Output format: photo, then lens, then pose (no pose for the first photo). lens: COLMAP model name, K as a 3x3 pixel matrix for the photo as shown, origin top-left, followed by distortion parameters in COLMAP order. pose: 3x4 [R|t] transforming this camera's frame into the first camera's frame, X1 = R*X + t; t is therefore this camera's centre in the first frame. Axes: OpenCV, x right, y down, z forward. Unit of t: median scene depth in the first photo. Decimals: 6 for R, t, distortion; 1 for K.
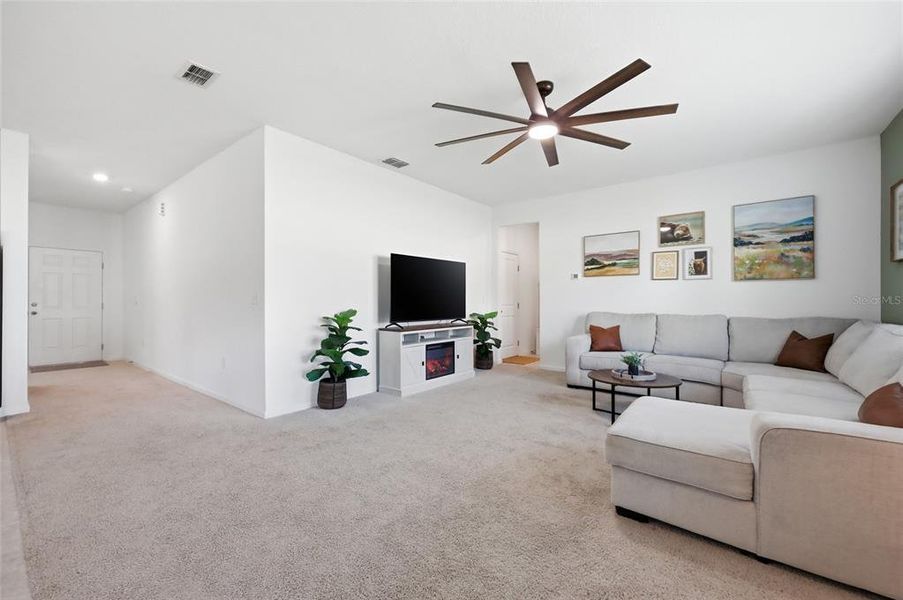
lens RADIAL K [[367.6, 0, 445.8], [0, 367.6, 301.3], [0, 0, 1]] dist [-0.009259, 0.002162]
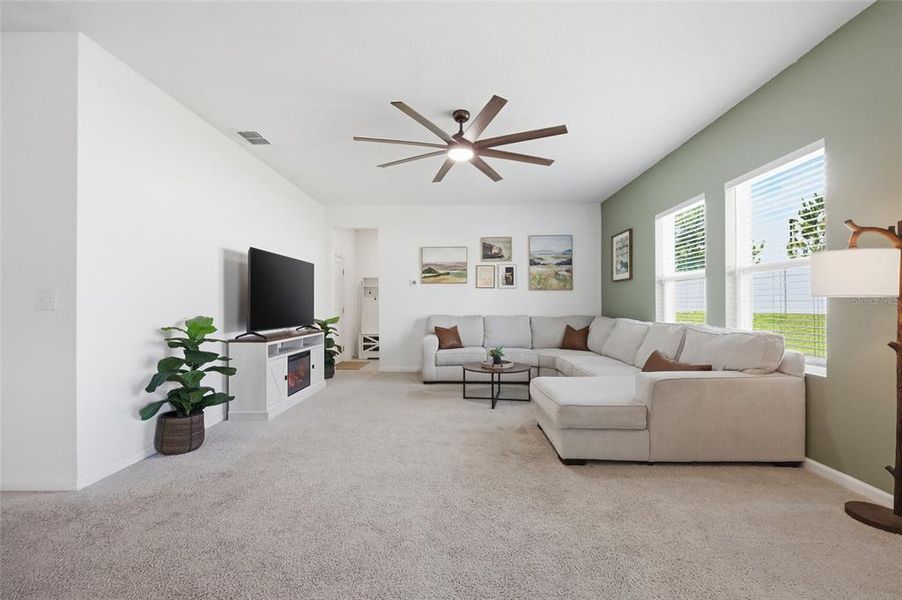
lens RADIAL K [[367.2, 0, 450.1], [0, 367.2, 303.7], [0, 0, 1]] dist [-0.009259, 0.002162]
pose [[0.798216, 0.000803, 0.602370, -0.306127], [0.003596, 0.999975, -0.006098, 0.001951], [-0.602360, 0.007033, 0.798194, 0.087714]]
